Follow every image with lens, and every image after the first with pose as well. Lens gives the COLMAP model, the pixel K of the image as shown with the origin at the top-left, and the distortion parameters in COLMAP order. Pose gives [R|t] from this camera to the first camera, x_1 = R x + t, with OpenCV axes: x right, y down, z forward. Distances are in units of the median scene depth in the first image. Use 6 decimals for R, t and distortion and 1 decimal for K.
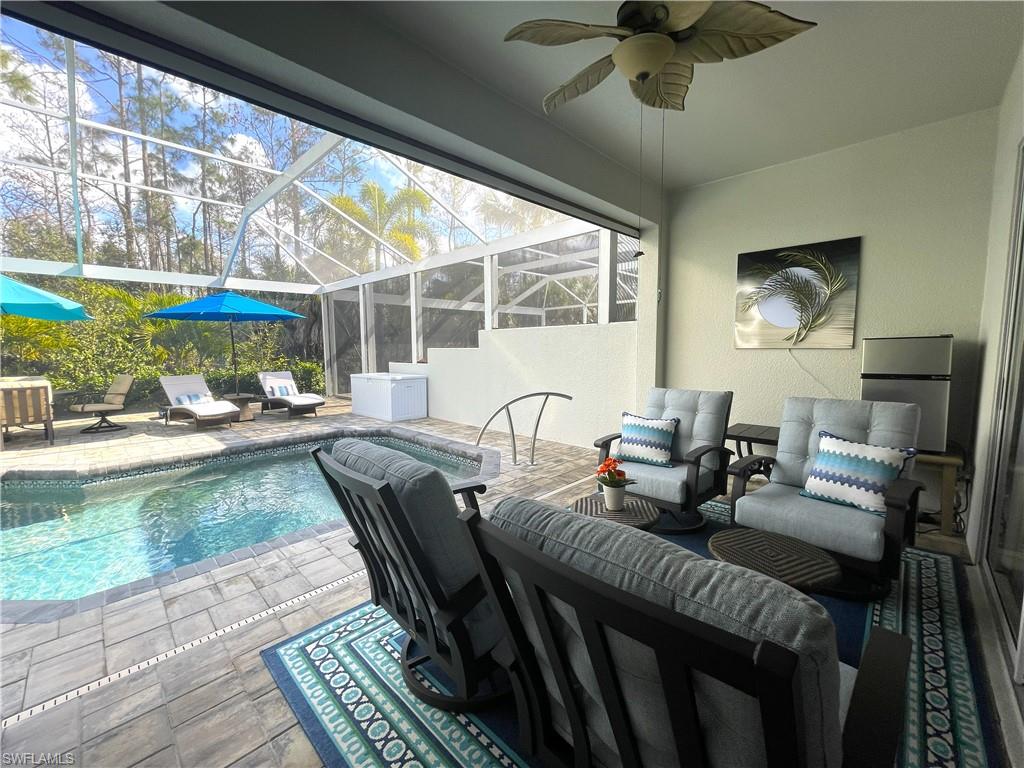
lens RADIAL K [[414.5, 0, 512.0], [0, 414.5, 384.0], [0, 0, 1]] dist [-0.000095, -0.000005]
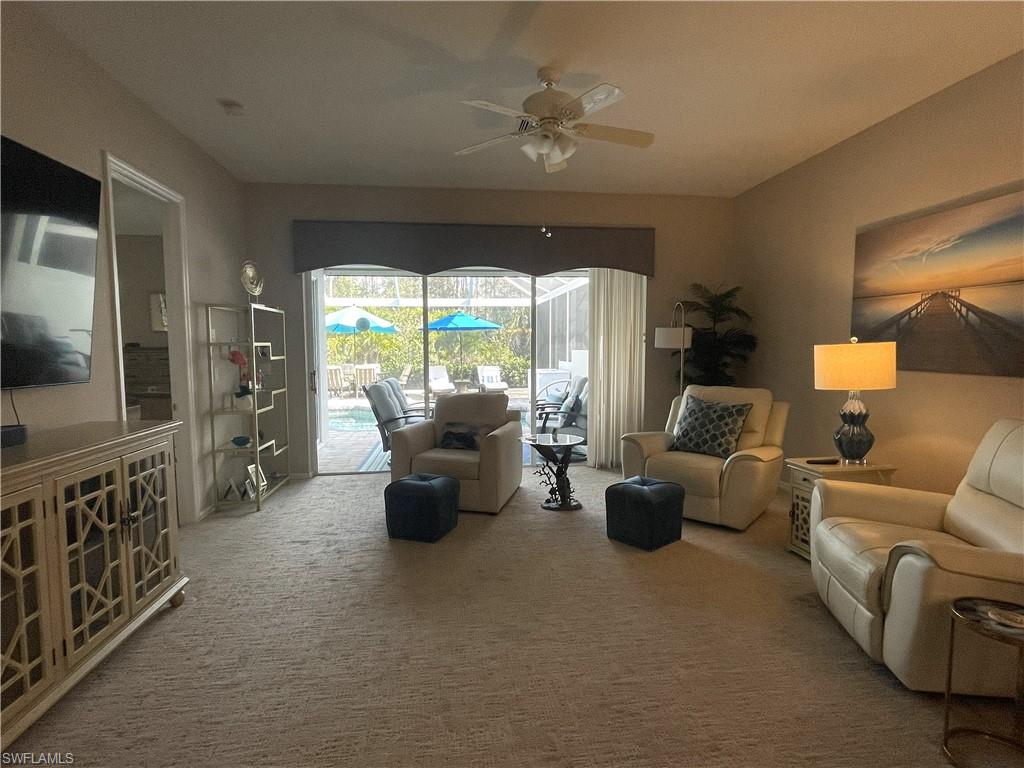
lens RADIAL K [[531.7, 0, 512.0], [0, 531.7, 384.0], [0, 0, 1]] dist [0.003620, -0.000006]
pose [[0.782968, 0.047389, -0.620254, 0.635815], [-0.059490, 0.998228, 0.001170, 0.025984], [0.619211, 0.035983, 0.784400, -0.372072]]
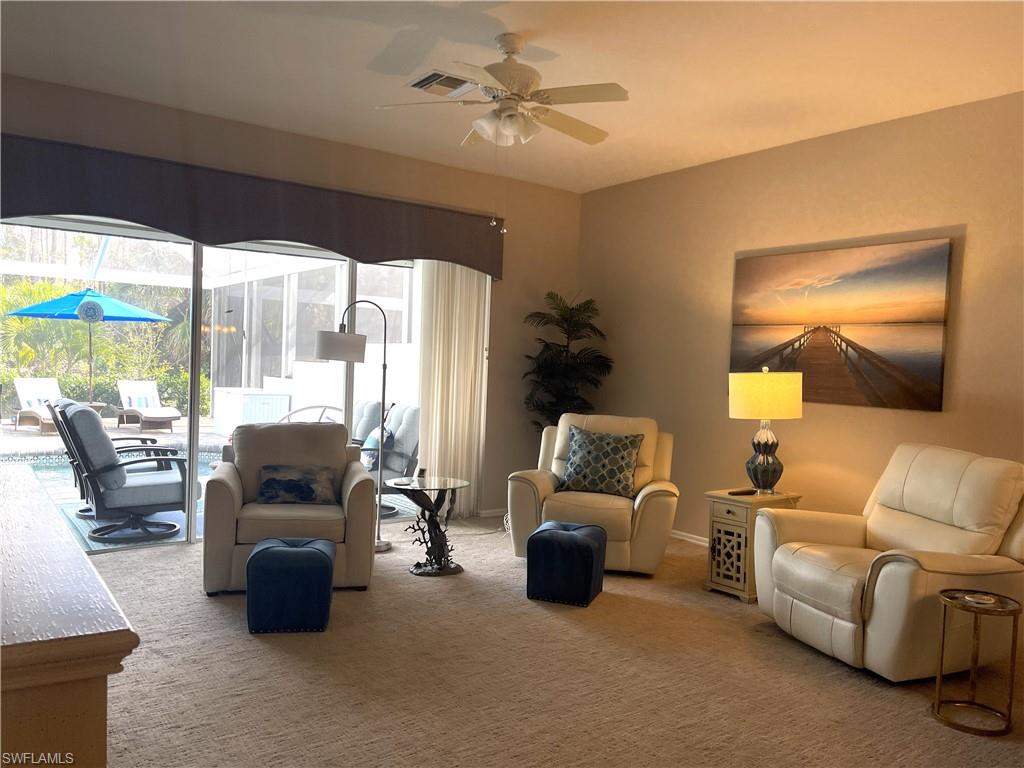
lens RADIAL K [[777.5, 0, 512.0], [0, 777.5, 384.0], [0, 0, 1]] dist [0.079475, -0.096180]
pose [[0.983804, 0.047998, -0.172700, 0.506622], [-0.059770, 0.996183, -0.063620, 0.037667], [0.168988, 0.072912, 0.982918, -0.507335]]
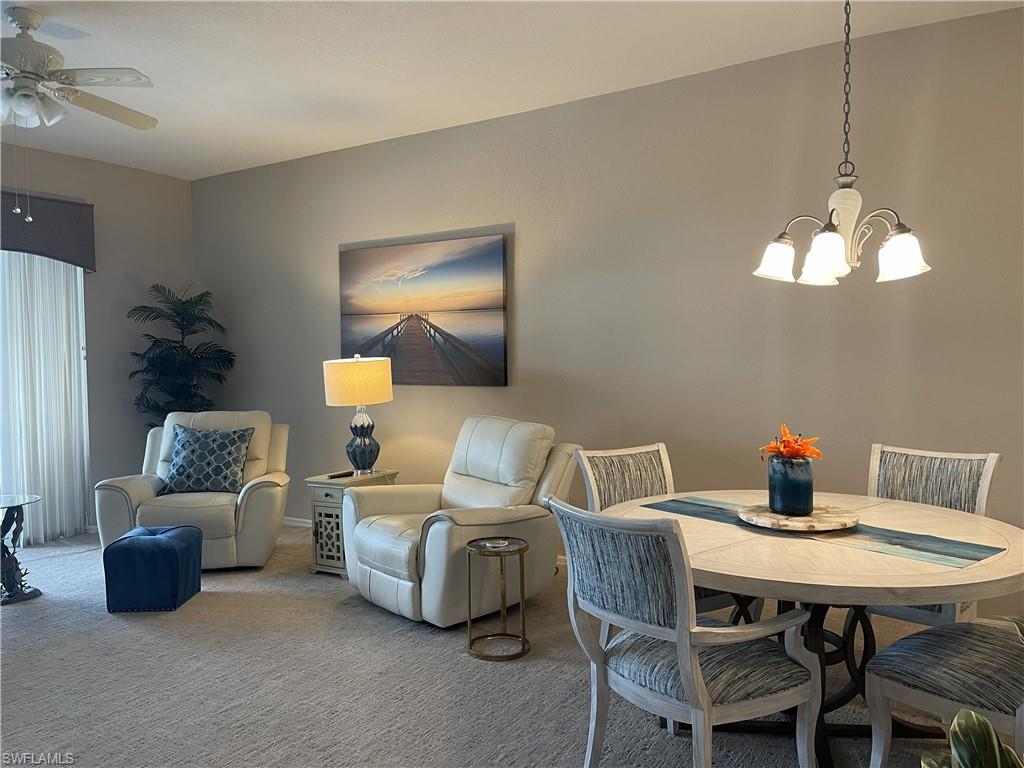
lens RADIAL K [[777.5, 0, 512.0], [0, 777.5, 384.0], [0, 0, 1]] dist [0.079475, -0.096180]
pose [[0.980111, -0.013675, 0.197979, 0.586034], [0.025688, 0.997972, -0.058236, 0.038797], [-0.196781, 0.062163, 0.978475, -0.525195]]
